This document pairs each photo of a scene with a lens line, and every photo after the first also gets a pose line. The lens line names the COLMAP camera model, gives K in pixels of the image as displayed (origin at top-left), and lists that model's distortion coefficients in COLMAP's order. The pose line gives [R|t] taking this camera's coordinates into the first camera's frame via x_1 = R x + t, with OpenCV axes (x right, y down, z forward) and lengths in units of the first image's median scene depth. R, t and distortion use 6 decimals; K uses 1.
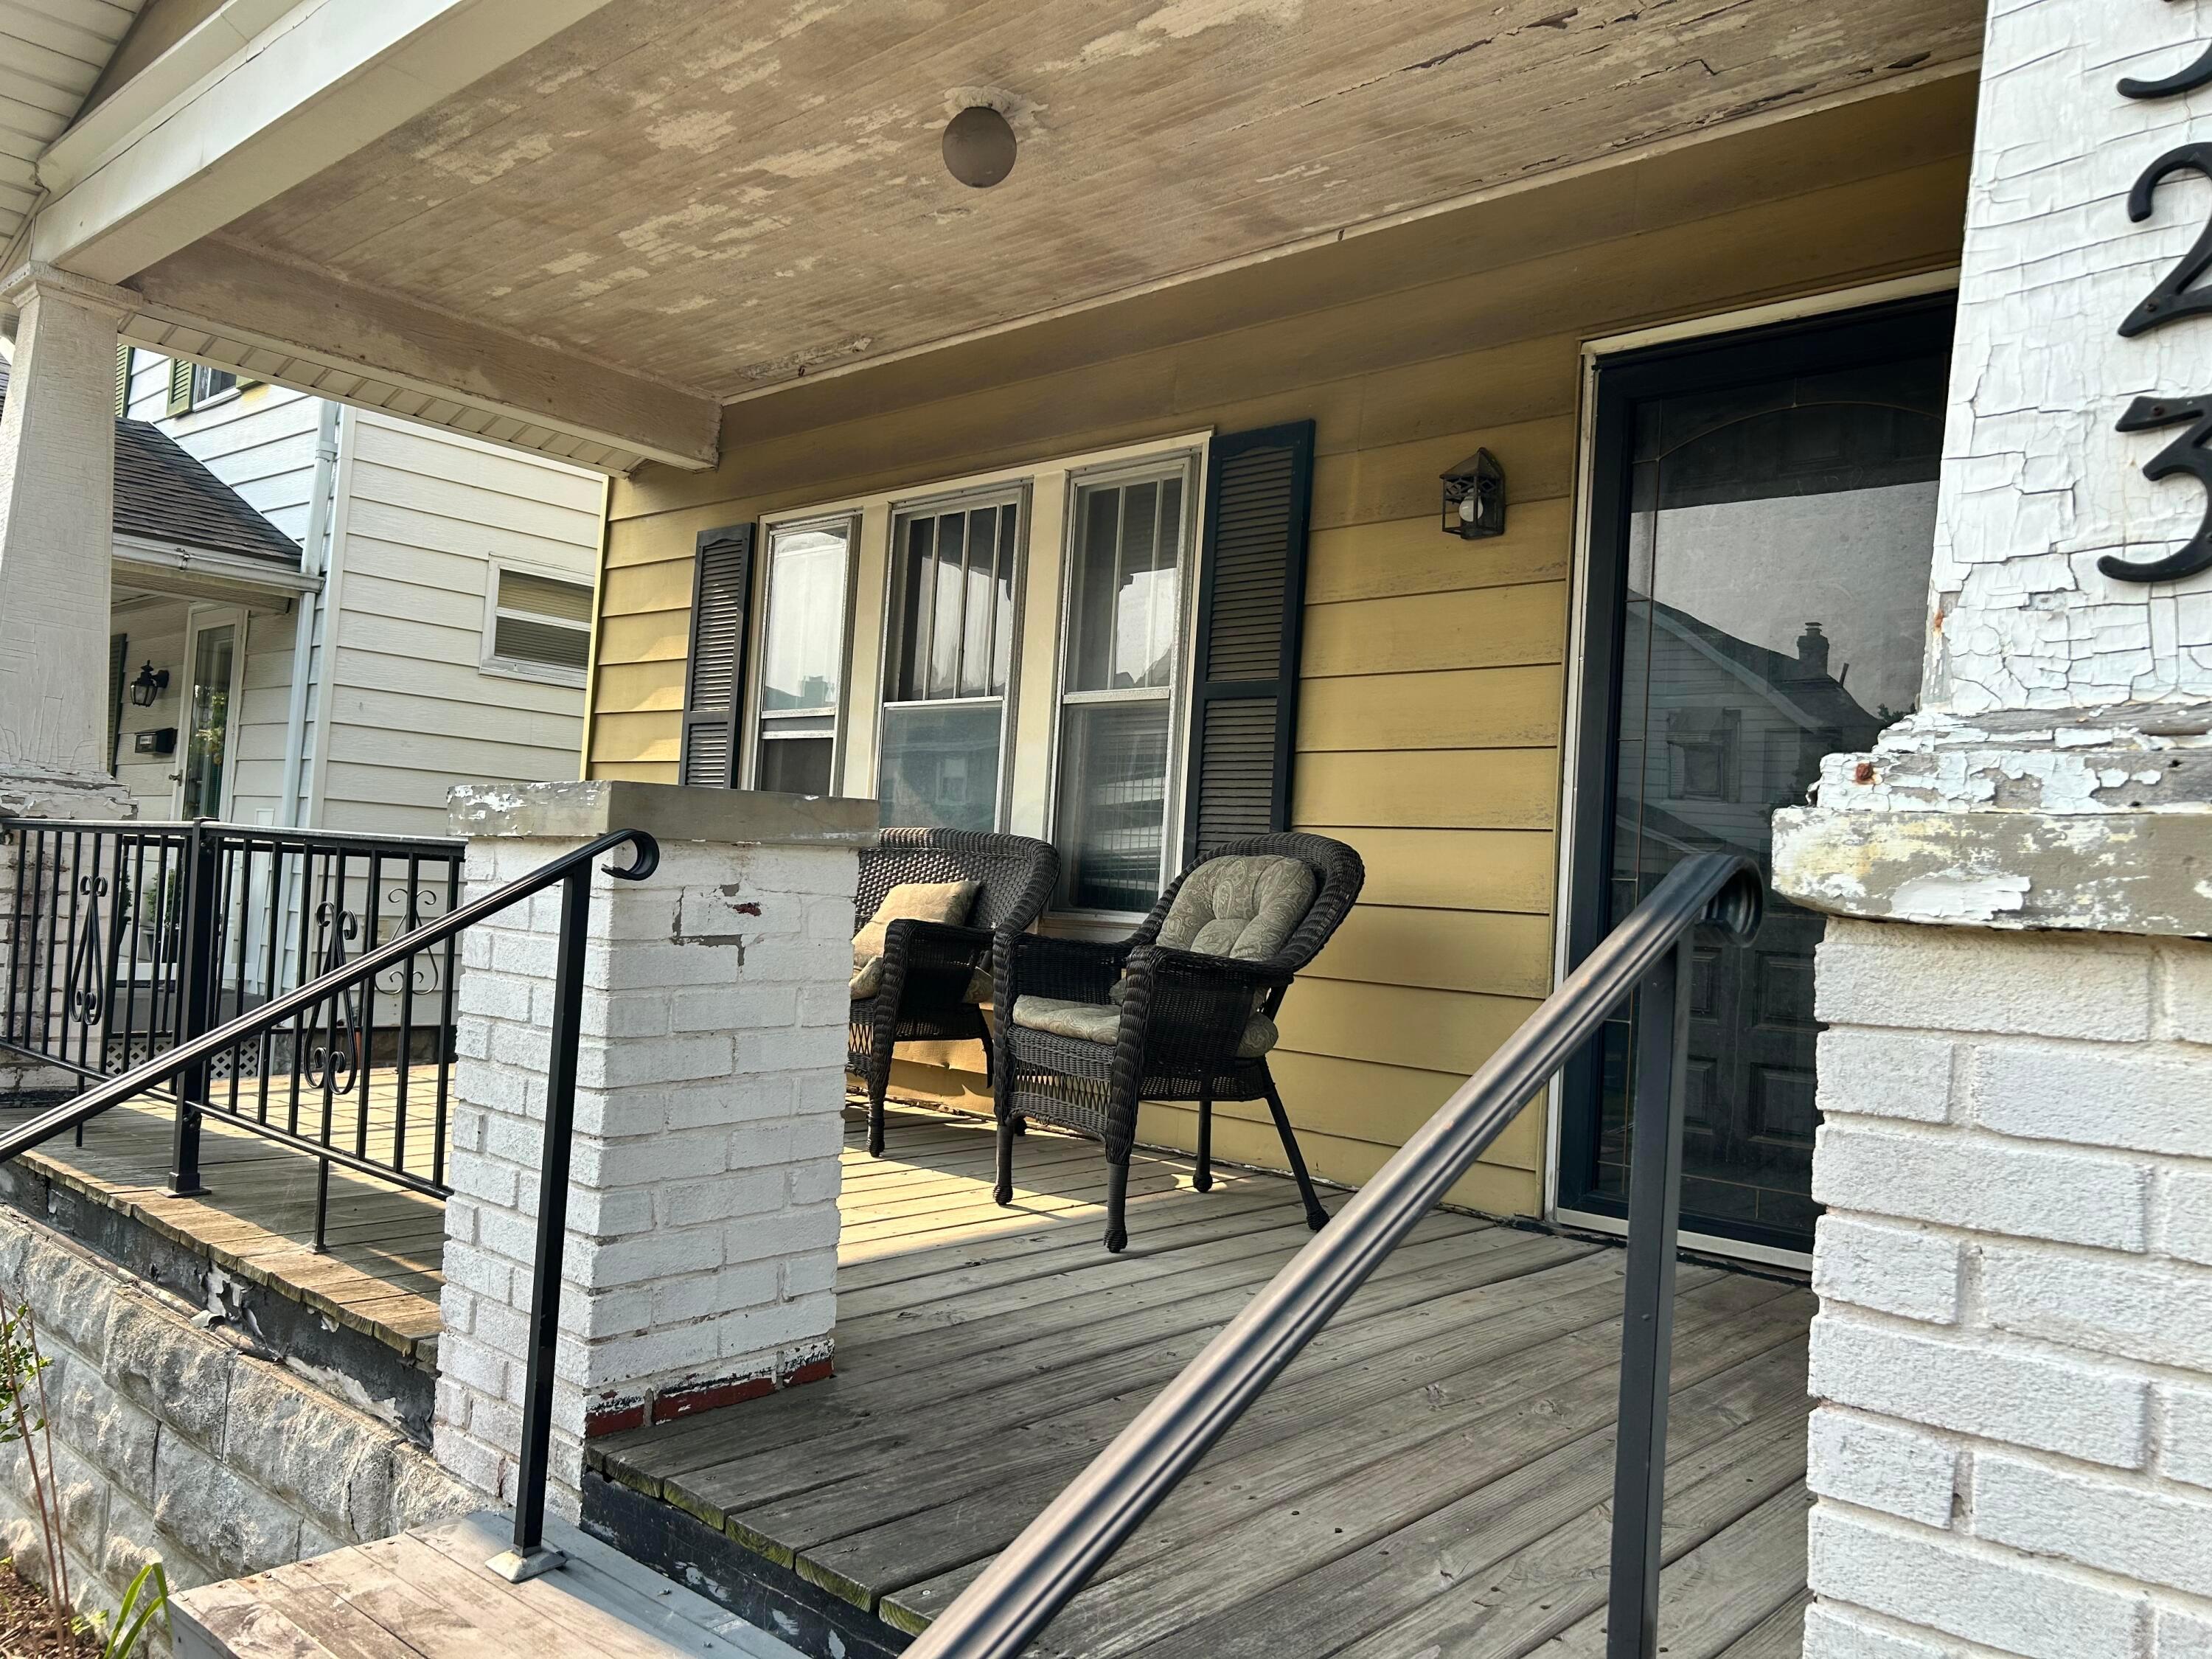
lens RADIAL K [[1664.6, 0, 1115.8], [0, 1664.6, 819.8], [0, 0, 1]] dist [0.044883, -0.048560]
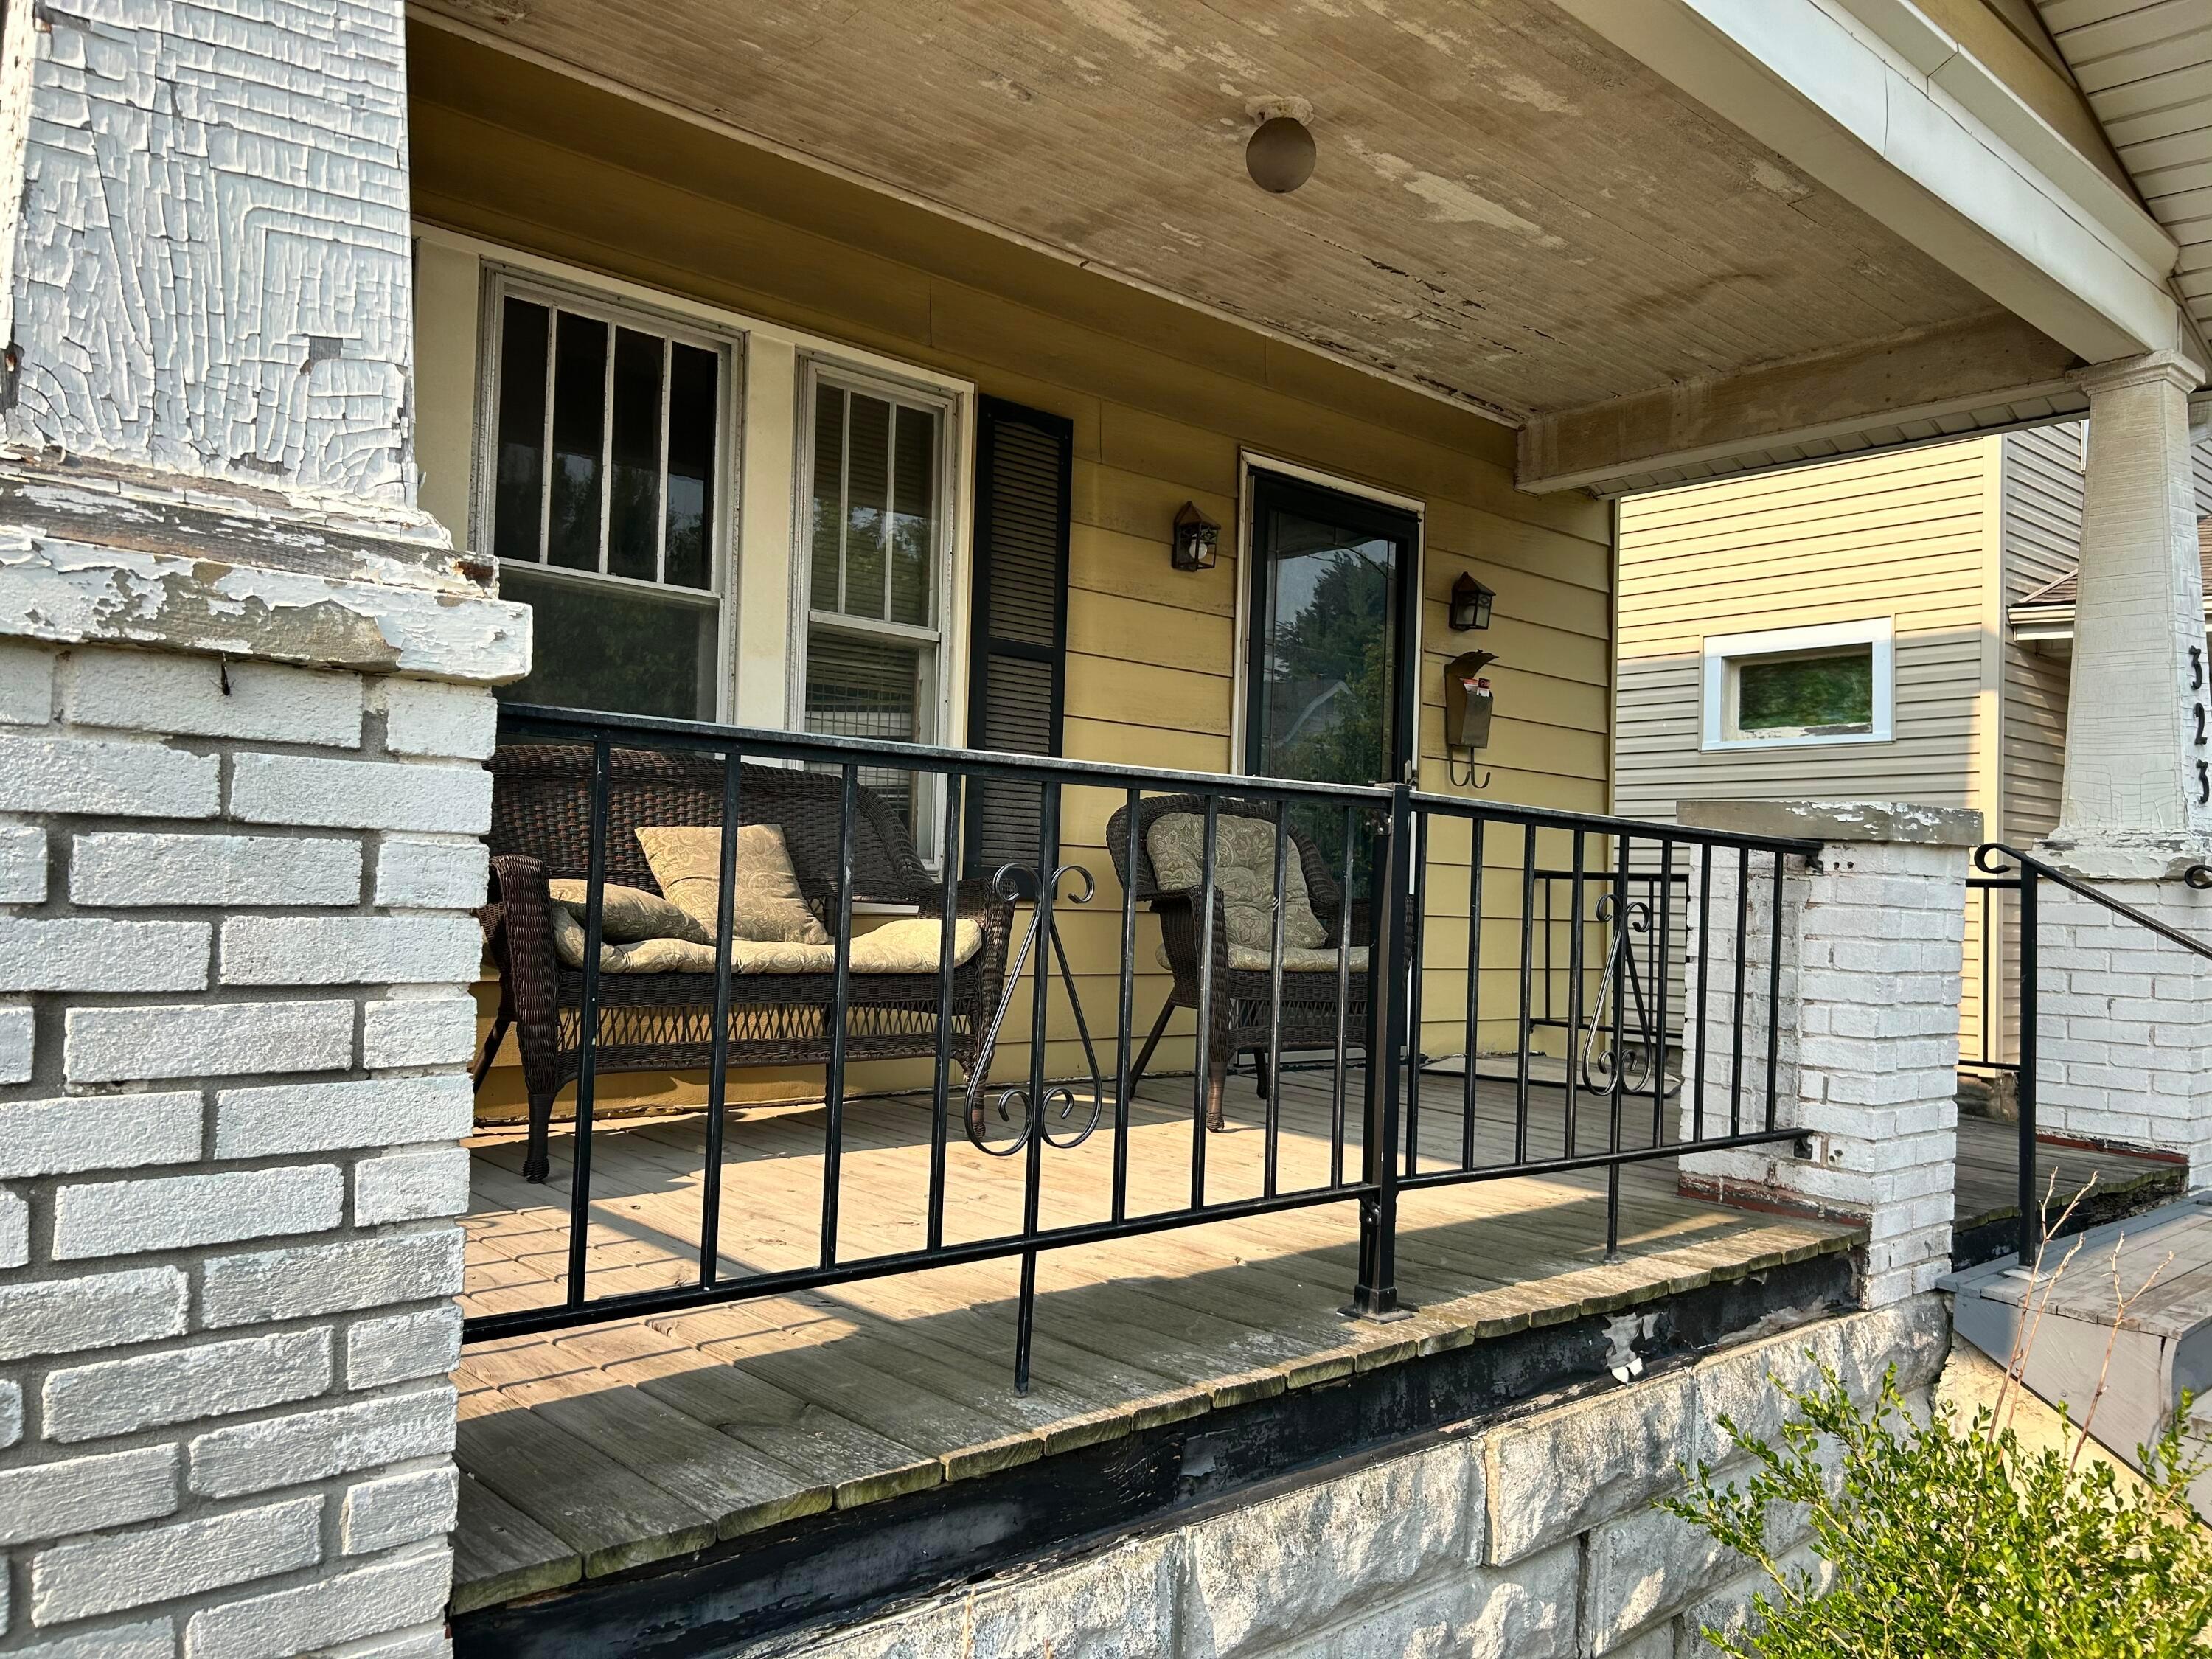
lens RADIAL K [[1664.6, 0, 1081.3], [0, 1664.6, 829.4], [0, 0, 1]] dist [0.044883, -0.048560]
pose [[0.099622, -0.020205, 0.994820, -1.011774], [-0.071879, 0.997036, 0.027448, 0.005839], [-0.992426, -0.074241, 0.097875, 0.860197]]
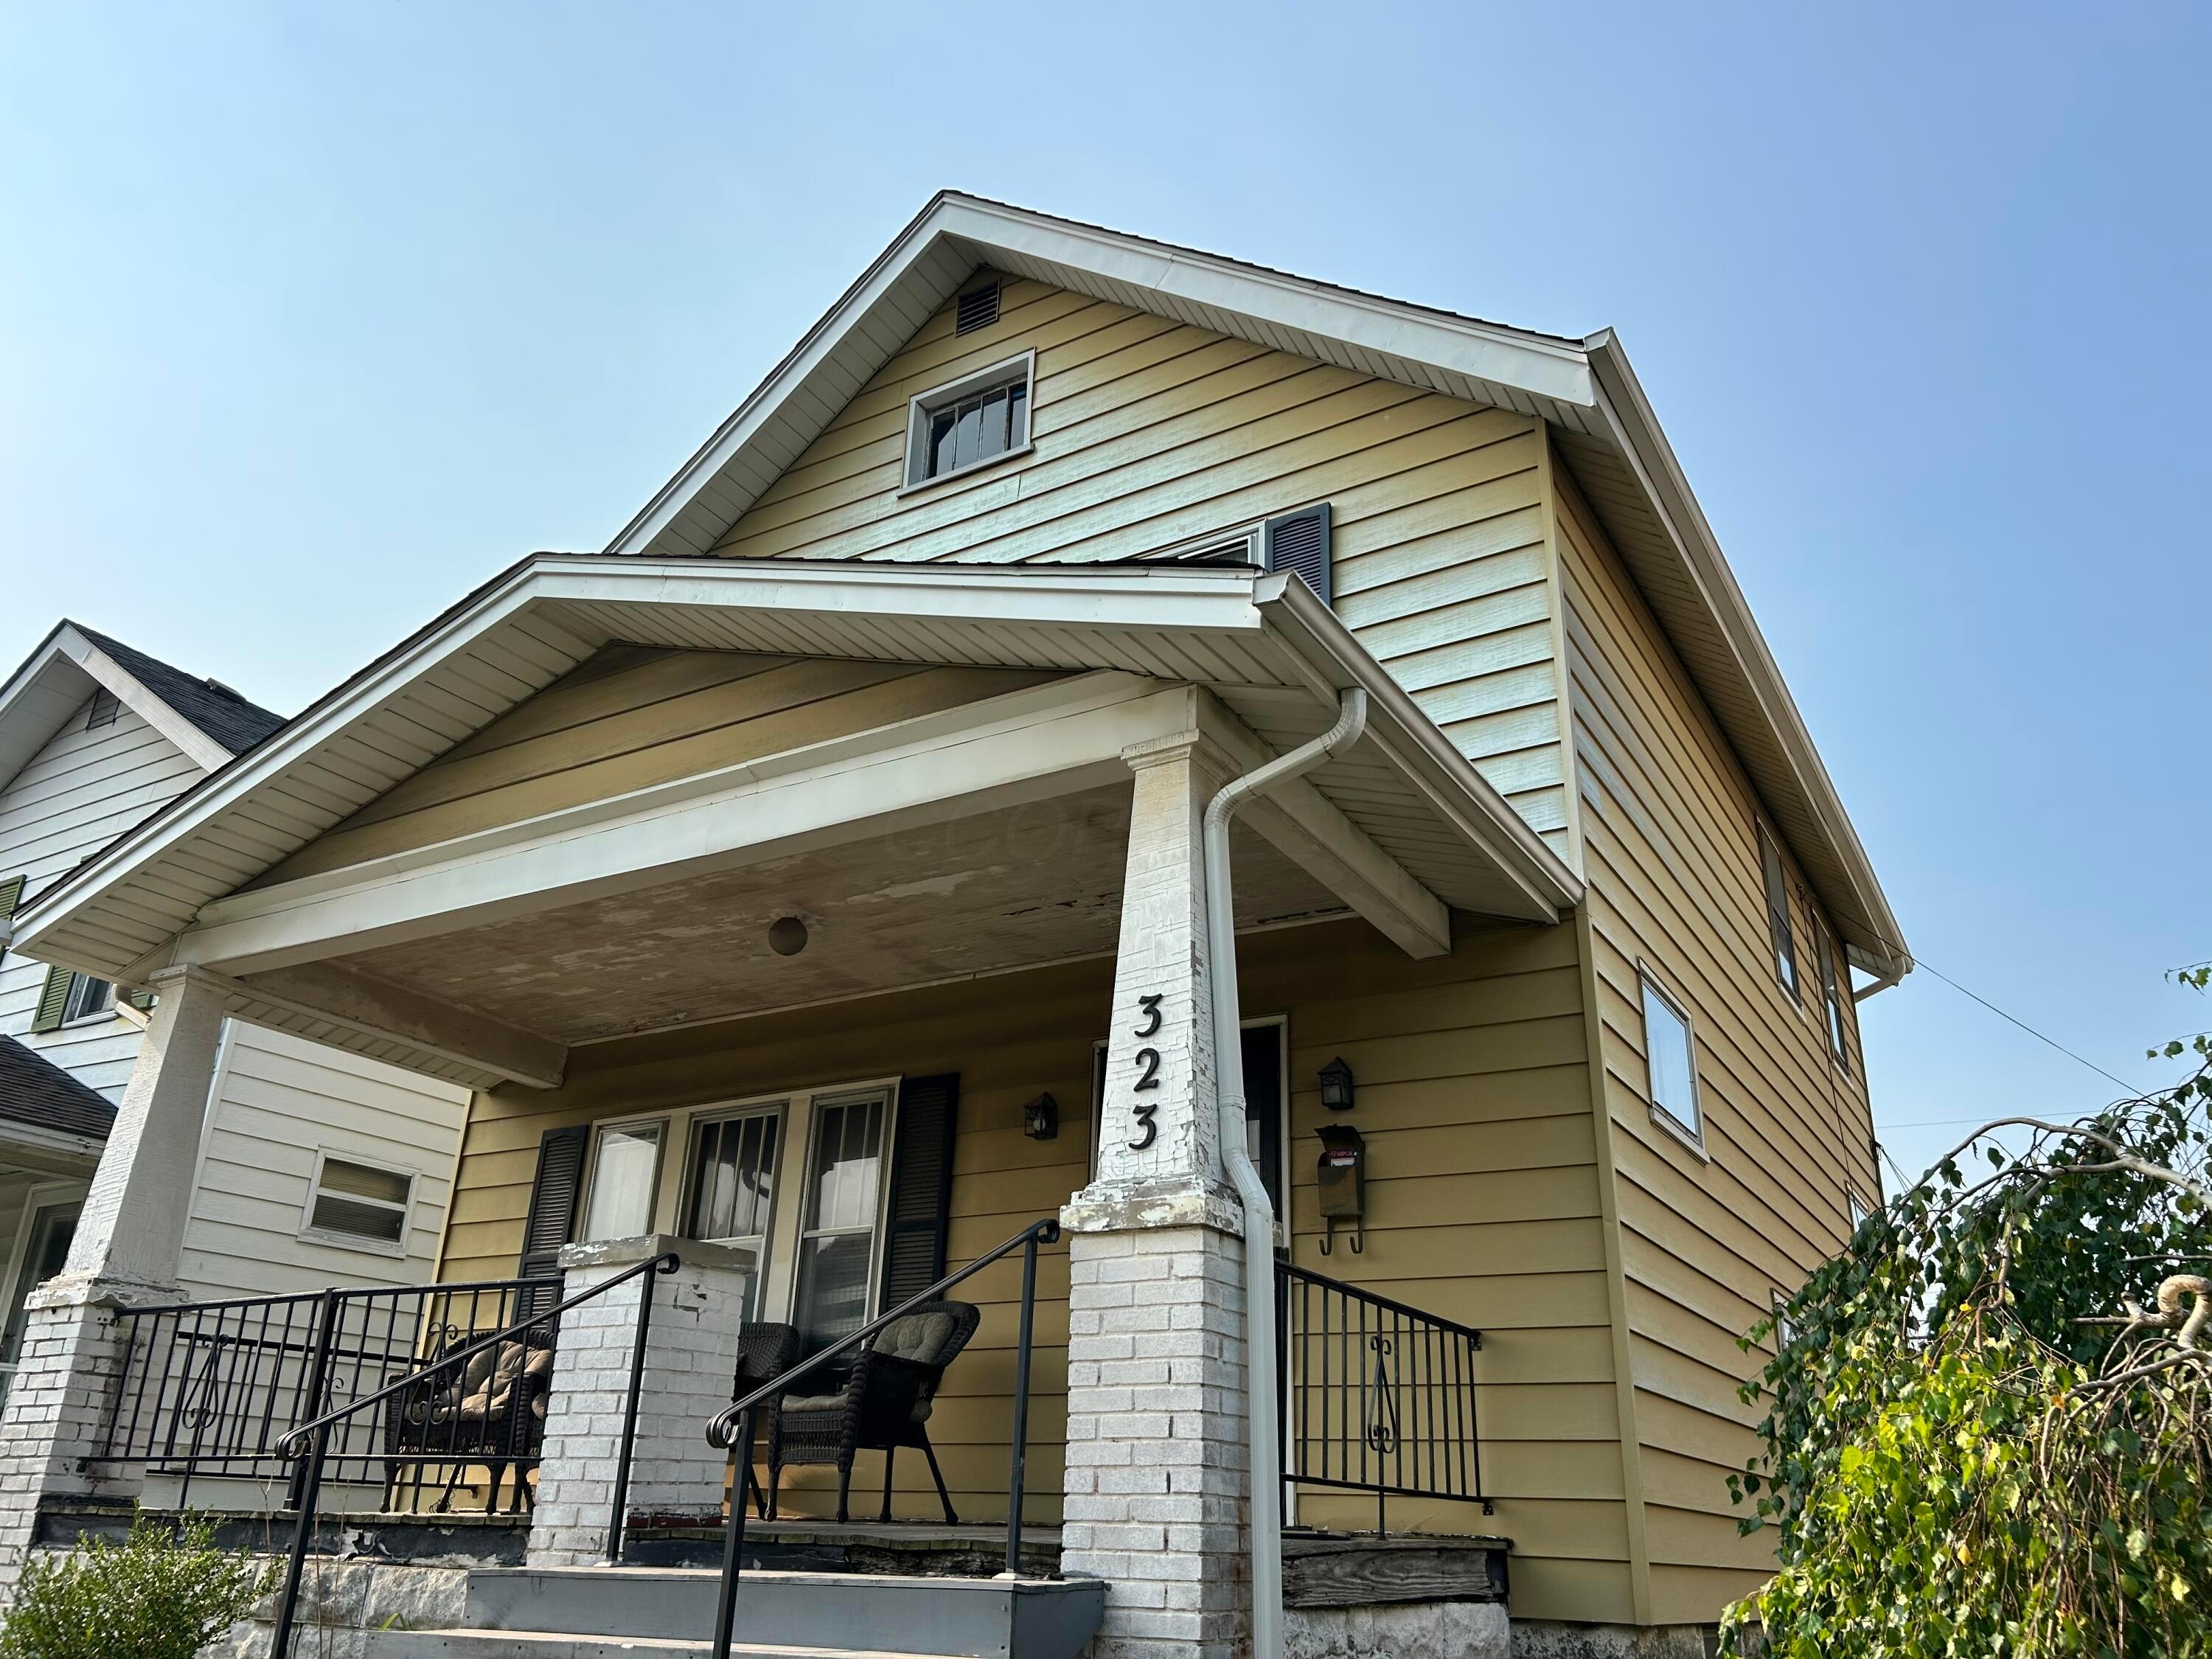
lens RADIAL K [[1664.6, 0, 1137.2], [0, 1664.6, 844.2], [0, 0, 1]] dist [0.044883, -0.048560]
pose [[0.977648, 0.050433, 0.204111, -0.074556], [0.021361, 0.941956, -0.335056, 0.137929], [-0.209162, 0.331927, 0.919824, -0.793837]]
